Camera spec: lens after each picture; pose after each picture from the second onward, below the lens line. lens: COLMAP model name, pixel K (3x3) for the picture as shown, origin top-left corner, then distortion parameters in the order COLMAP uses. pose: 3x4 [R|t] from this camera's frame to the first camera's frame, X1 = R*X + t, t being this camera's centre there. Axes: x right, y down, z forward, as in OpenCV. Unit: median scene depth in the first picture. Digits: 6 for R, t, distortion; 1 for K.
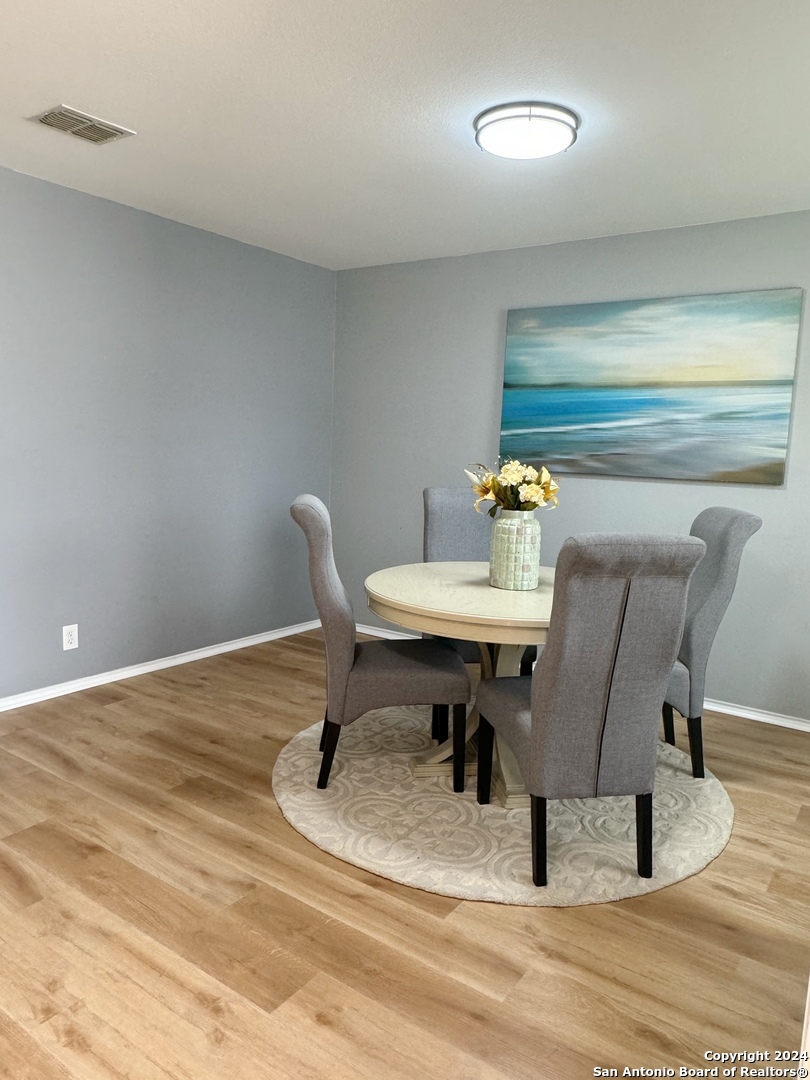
lens RADIAL K [[749.8, 0, 403.6], [0, 749.8, 539.4], [0, 0, 1]] dist [-0.011067, 0.007580]
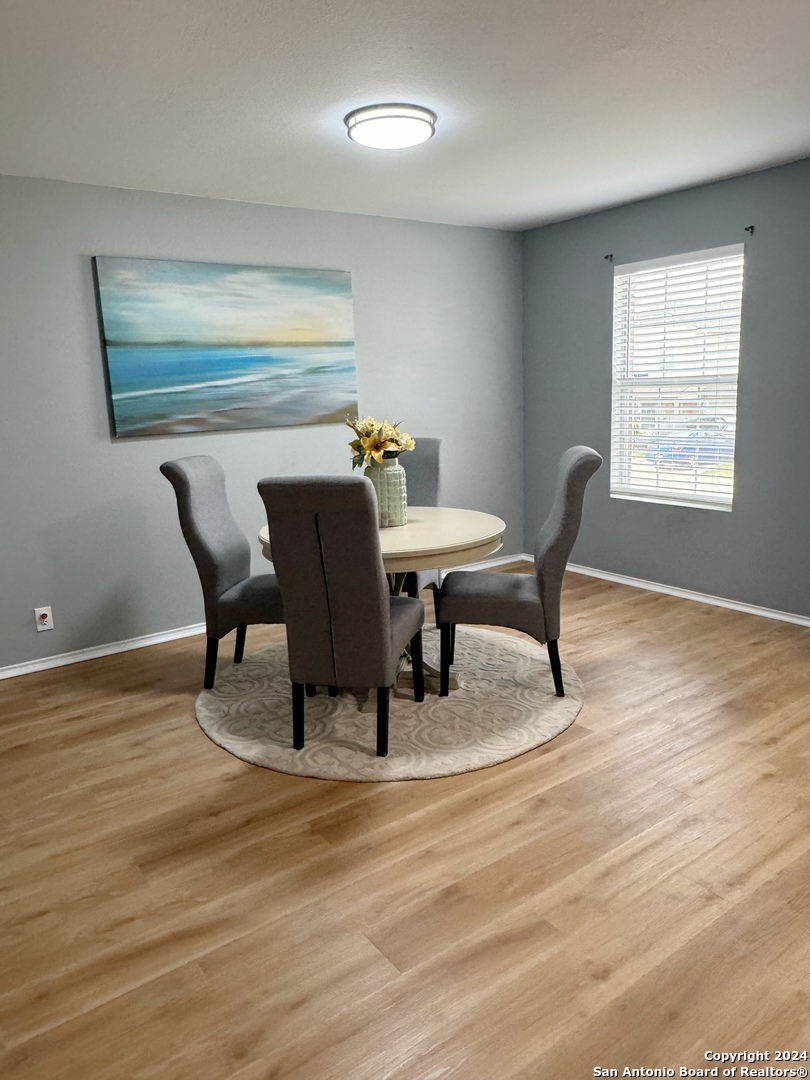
lens RADIAL K [[749.8, 0, 402.6], [0, 749.8, 539.5], [0, 0, 1]] dist [-0.011067, 0.007580]
pose [[0.322823, -0.236423, 0.916455, -0.711726], [0.172466, 0.966781, 0.188654, -0.099975], [-0.930613, 0.097155, 0.352874, 0.440332]]
